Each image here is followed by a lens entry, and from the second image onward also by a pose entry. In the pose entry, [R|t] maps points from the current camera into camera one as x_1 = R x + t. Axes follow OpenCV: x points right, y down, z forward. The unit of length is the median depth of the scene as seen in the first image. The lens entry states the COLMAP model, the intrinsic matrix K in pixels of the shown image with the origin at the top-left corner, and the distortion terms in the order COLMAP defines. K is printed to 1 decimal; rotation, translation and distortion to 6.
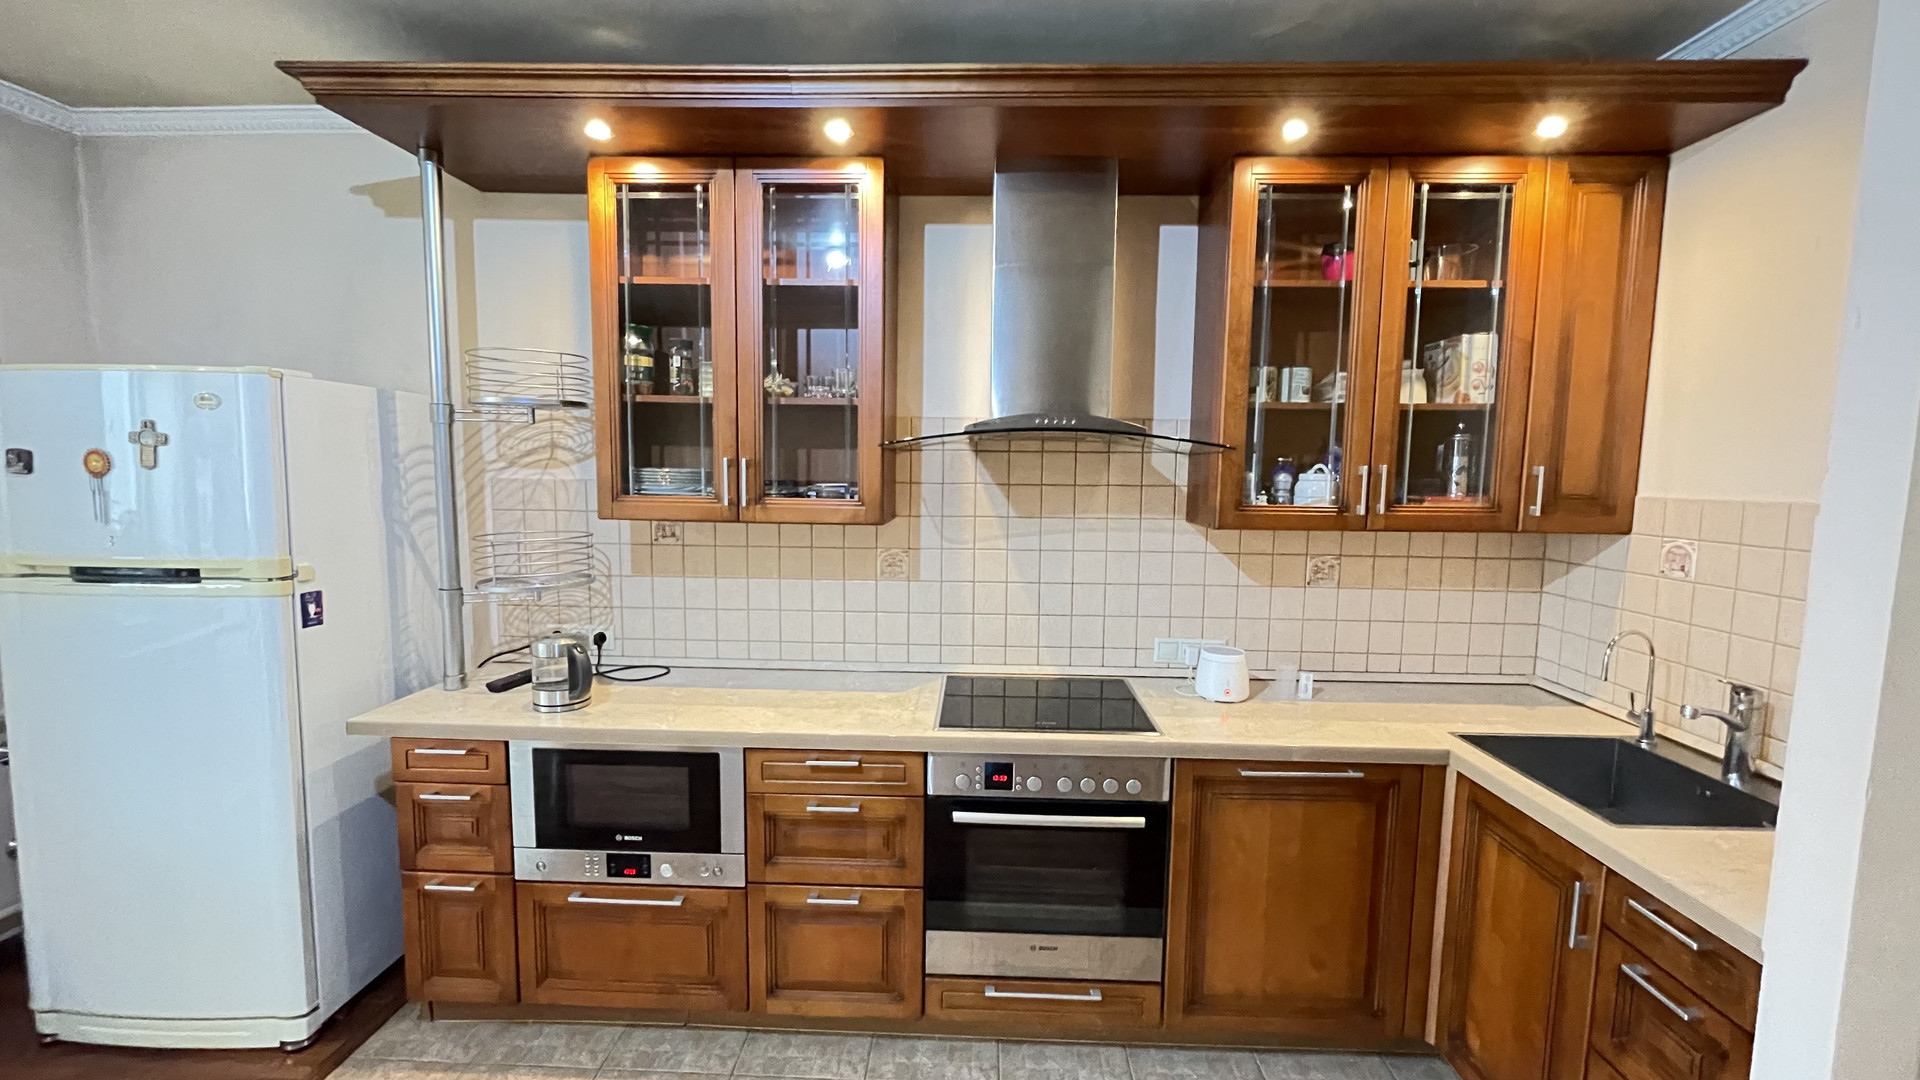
lens RADIAL K [[778.8, 0, 956.3], [0, 778.8, 543.0], [0, 0, 1]] dist [-0.001628, 0.000066]
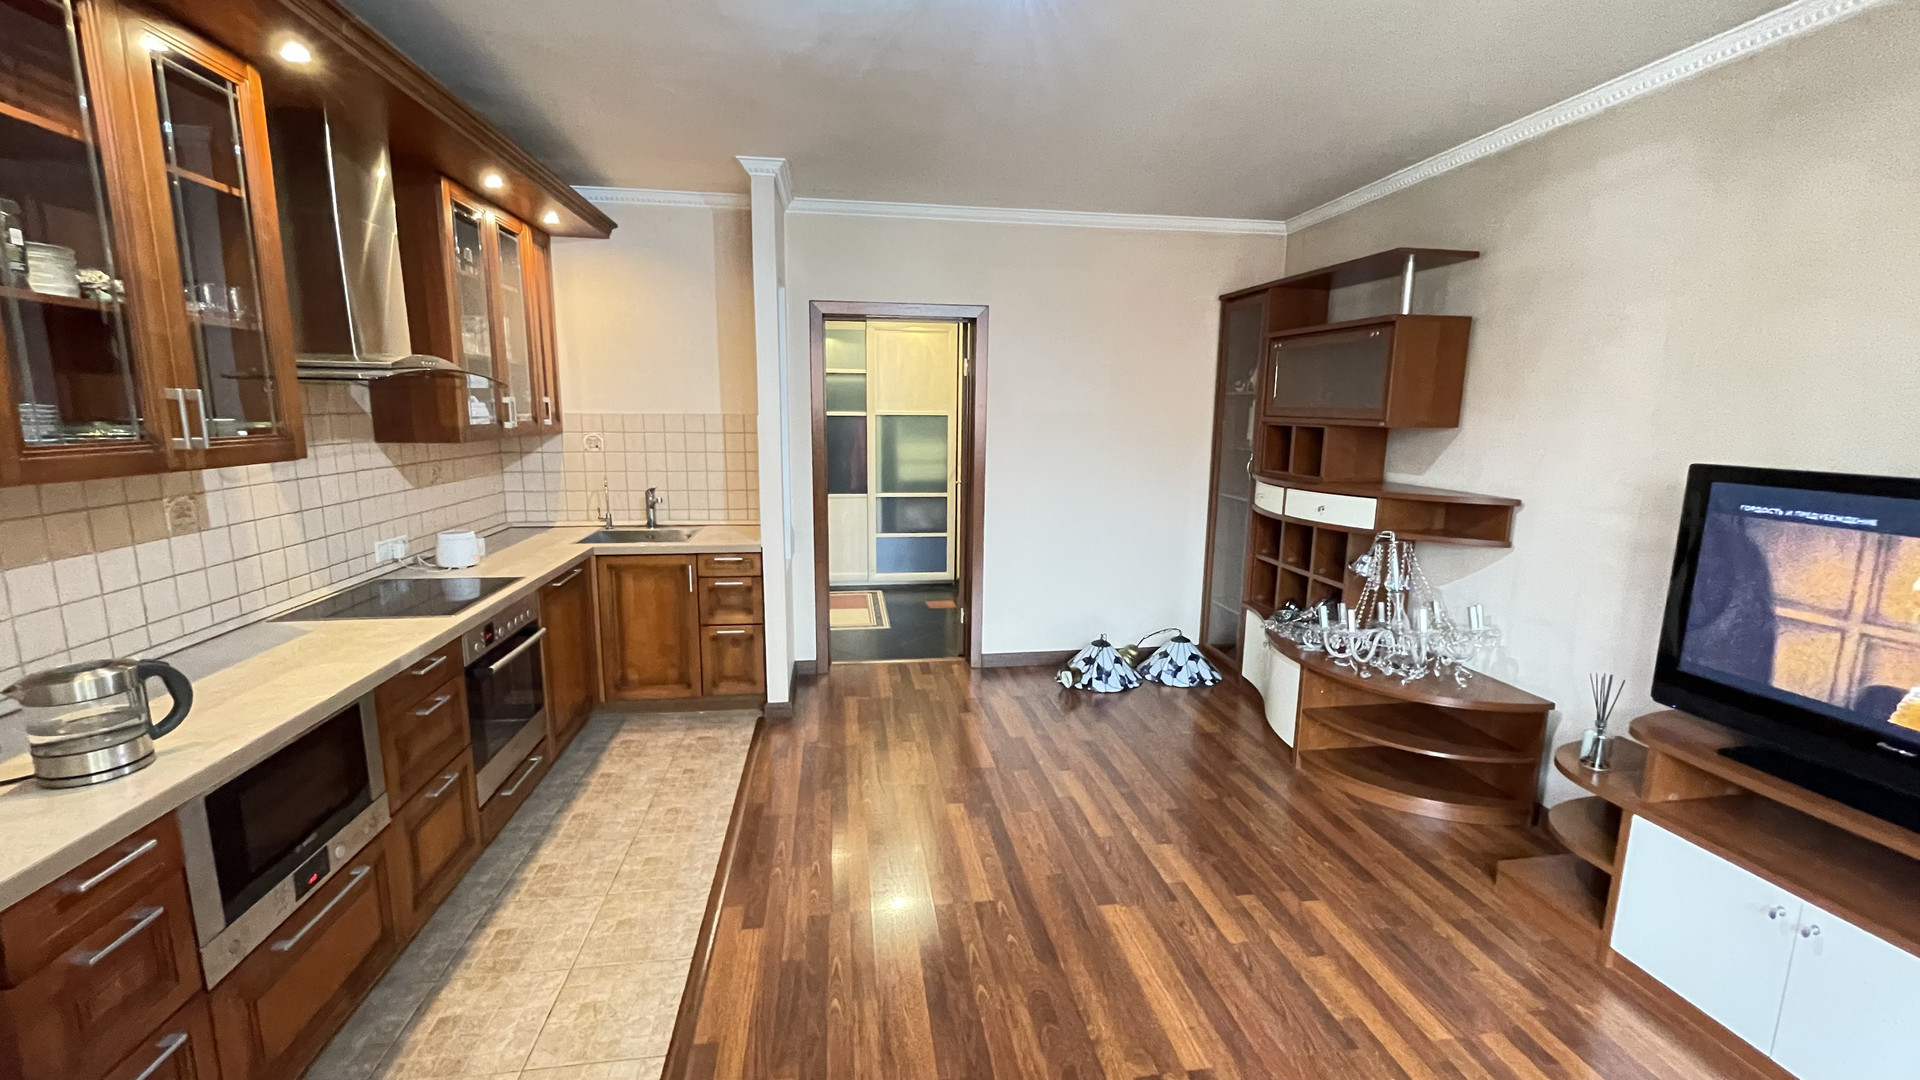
lens RADIAL K [[779.6, 0, 955.5], [0, 779.6, 541.3], [0, 0, 1]] dist [0.001737, 0.000084]
pose [[-0.180968, -0.181976, 0.966507, -1.229047], [0.082809, 0.976424, 0.199348, -0.051331], [-0.979997, 0.116111, -0.161632, 0.375630]]
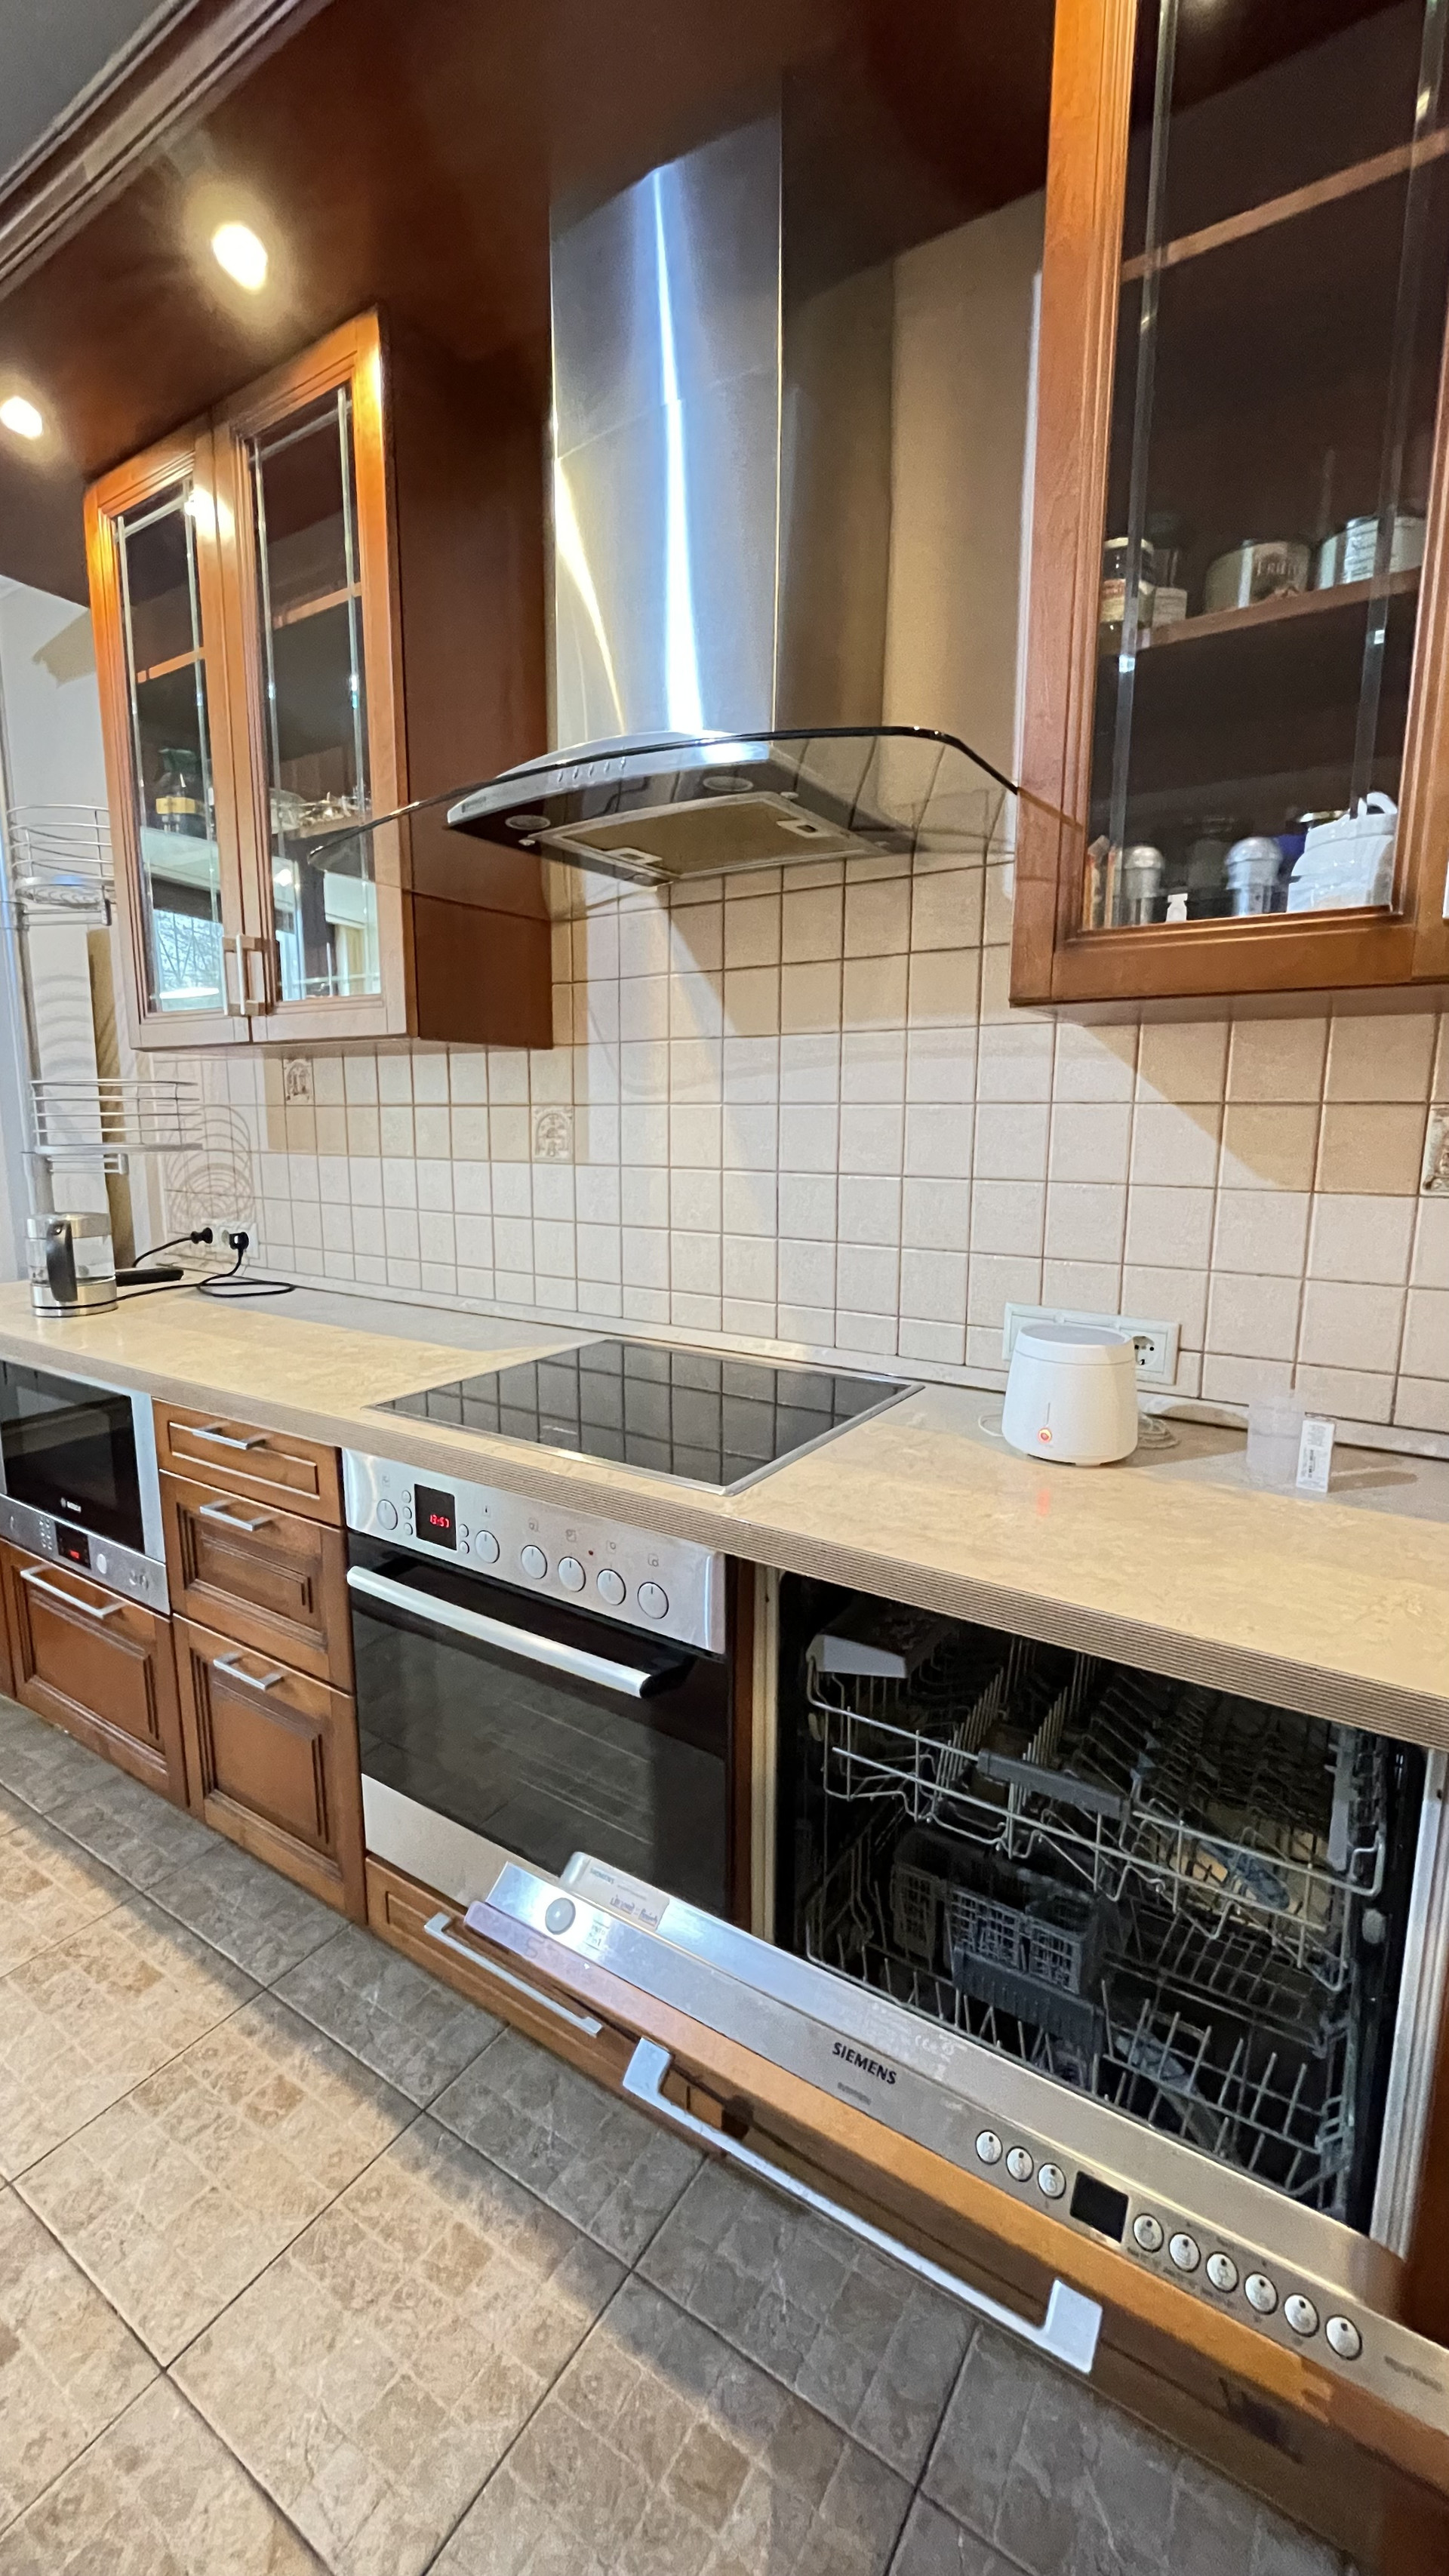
lens RADIAL K [[1045.9, 0, 719.4], [0, 1045.9, 1283.0], [0, 0, 1]] dist [0.001737, 0.000084]
pose [[0.853228, 0.074187, -0.516235, 0.489753], [-0.042801, 0.996453, 0.072457, 0.087311], [0.519779, -0.039727, 0.853377, 0.484734]]
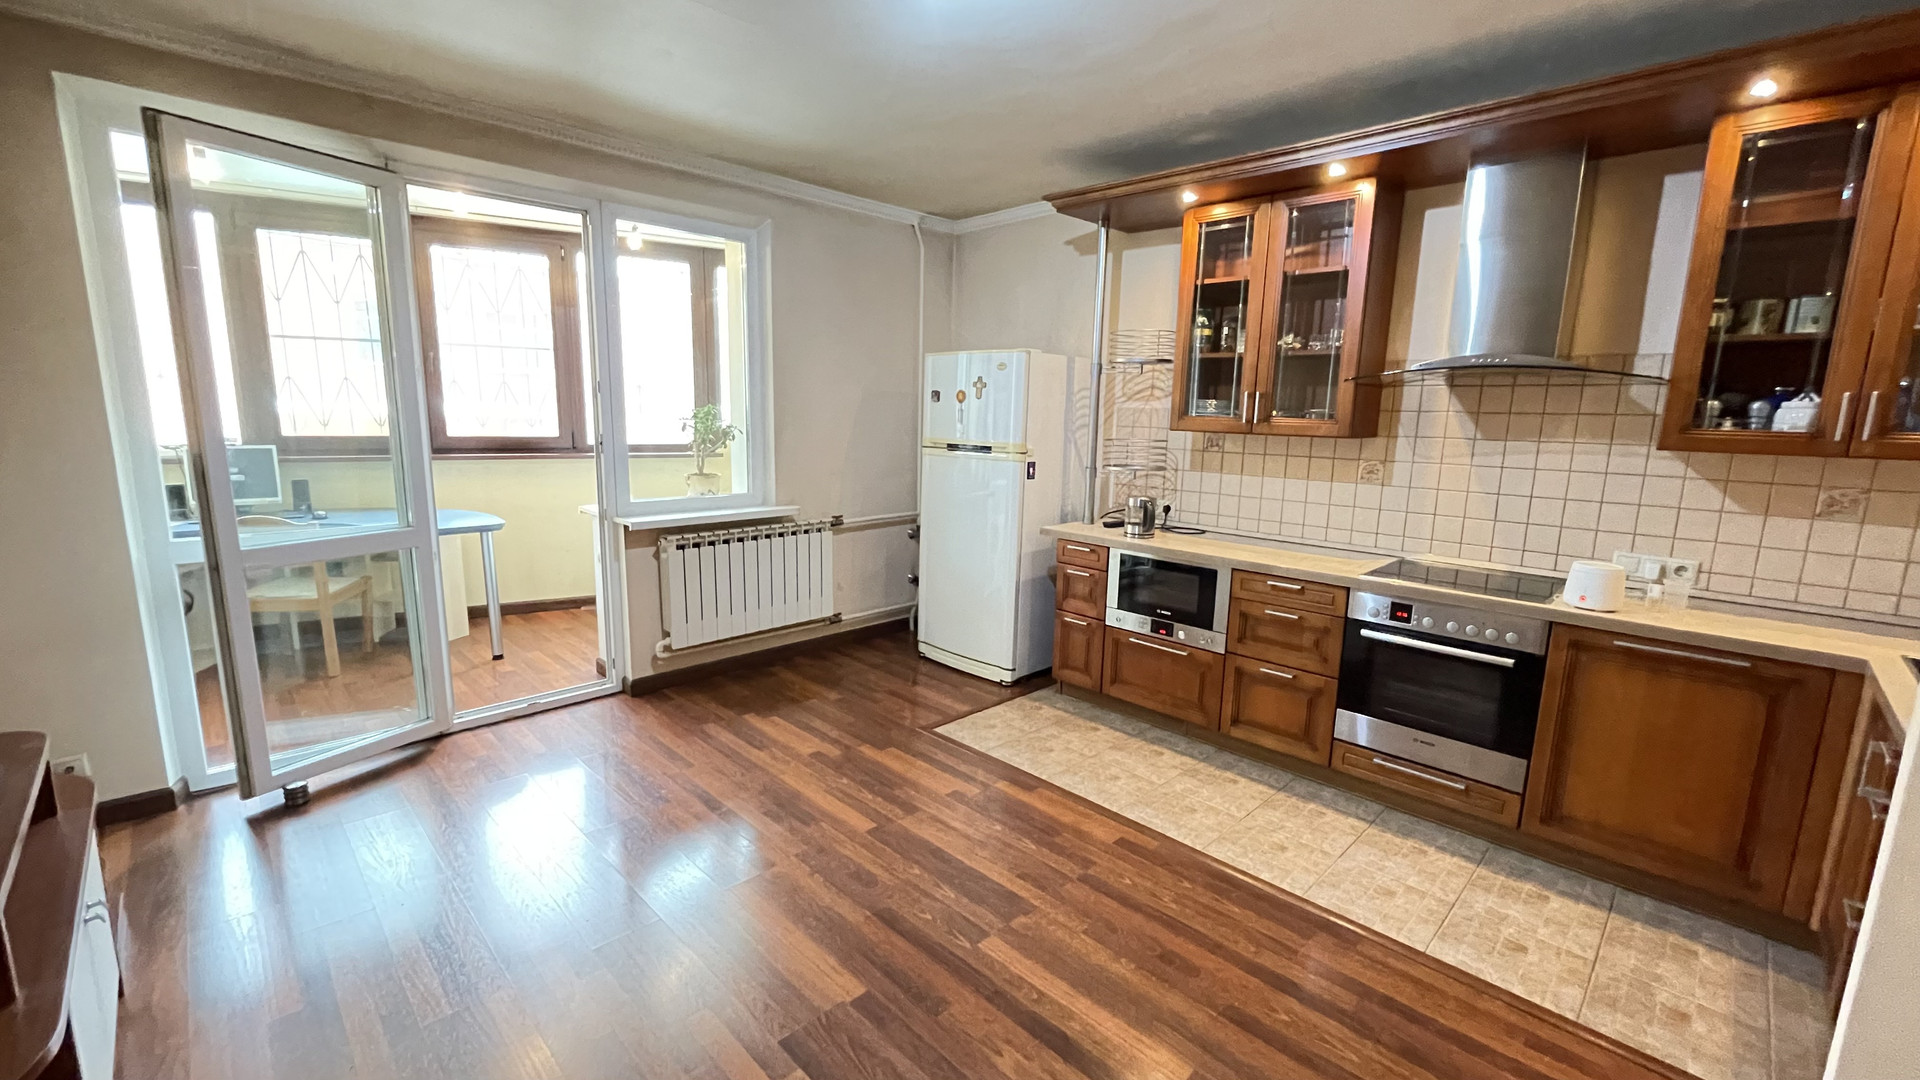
lens RADIAL K [[775.9, 0, 957.0], [0, 775.9, 542.2], [0, 0, 1]] dist [-0.002661, -0.000603]
pose [[0.727210, 0.118942, -0.676031, 0.371503], [-0.078090, 0.992814, 0.090675, 0.095318], [0.681958, -0.013149, 0.731273, -0.544881]]
